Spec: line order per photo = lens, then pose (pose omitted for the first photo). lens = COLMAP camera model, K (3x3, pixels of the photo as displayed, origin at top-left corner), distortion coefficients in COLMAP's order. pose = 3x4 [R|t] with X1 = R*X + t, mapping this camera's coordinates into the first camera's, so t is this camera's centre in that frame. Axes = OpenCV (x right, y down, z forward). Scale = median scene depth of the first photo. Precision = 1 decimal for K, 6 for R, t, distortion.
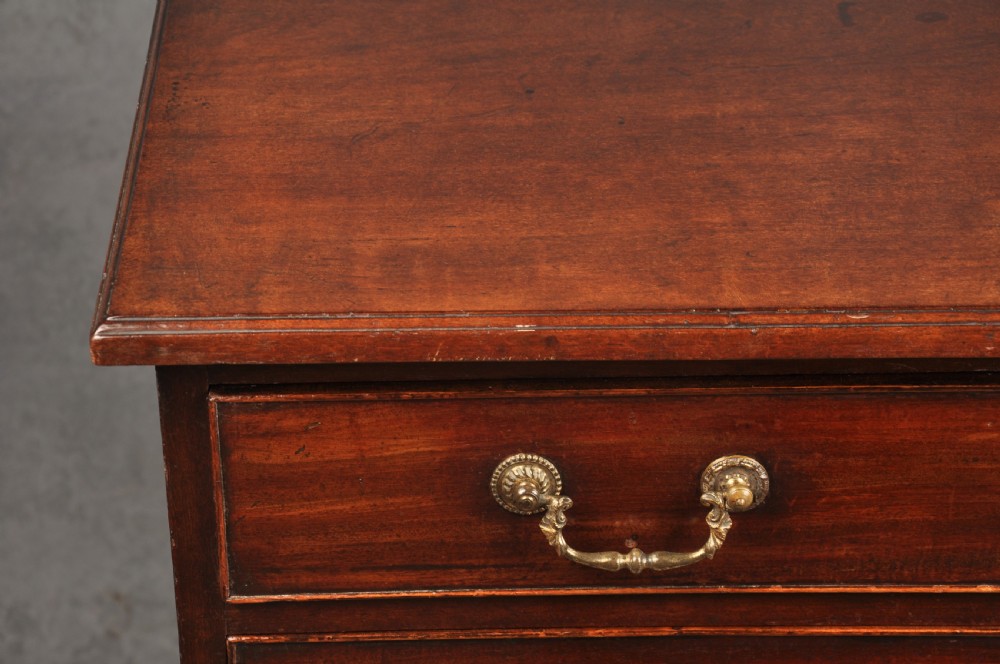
lens RADIAL K [[2955.9, 0, 500.0], [0, 2955.9, 332.0], [0, 0, 1]] dist [0.391954, 9.630349]
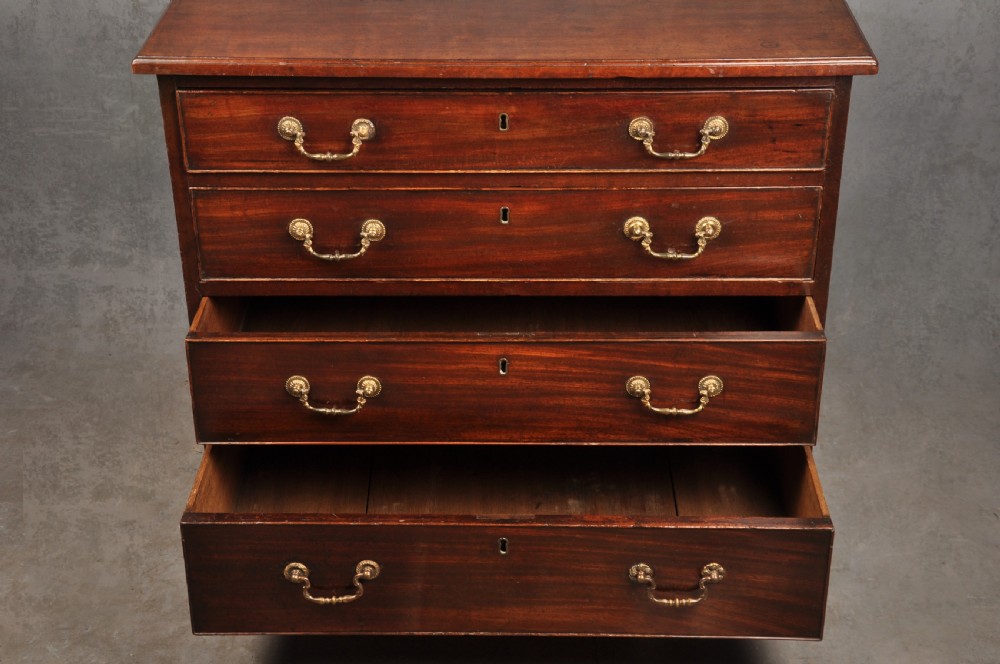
lens RADIAL K [[1526.0, 0, 499.5], [0, 1526.0, 320.5], [0, 0, 1]] dist [0.147409, 0.499275]
pose [[0.999713, 0.018792, -0.014840, 0.234457], [-0.019266, 0.999287, -0.032475, 0.278590], [0.014219, 0.032752, 0.999362, -0.464731]]
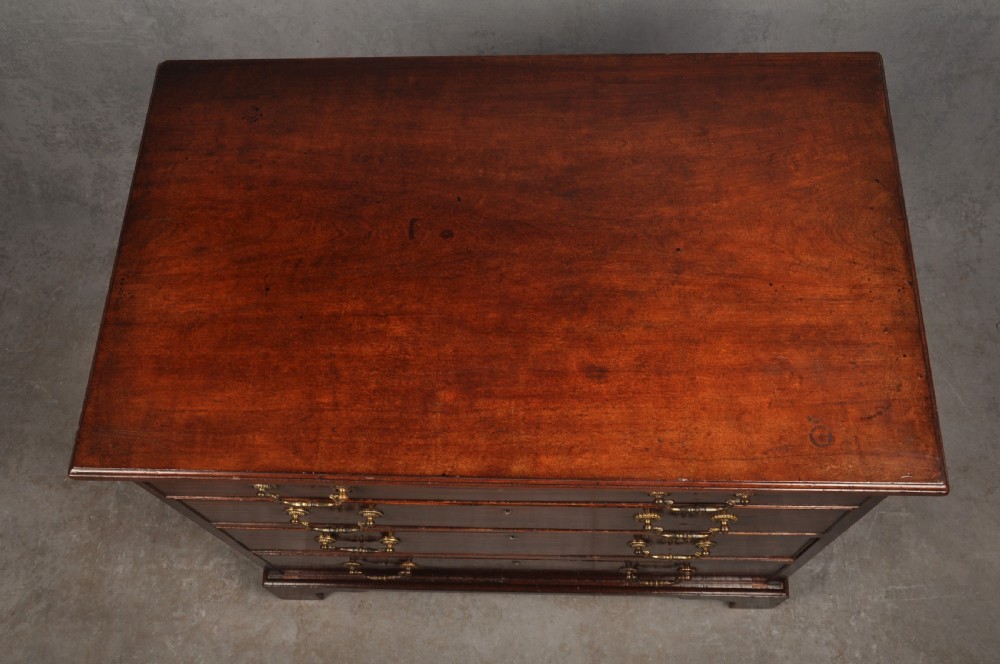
lens RADIAL K [[962.4, 0, 500.8], [0, 962.4, 321.8], [0, 0, 1]] dist [-0.104087, 0.256634]
pose [[0.998623, 0.018048, -0.049251, 0.250271], [0.012828, 0.826400, 0.562938, -0.521855], [0.050861, -0.562795, 0.825030, 0.409605]]
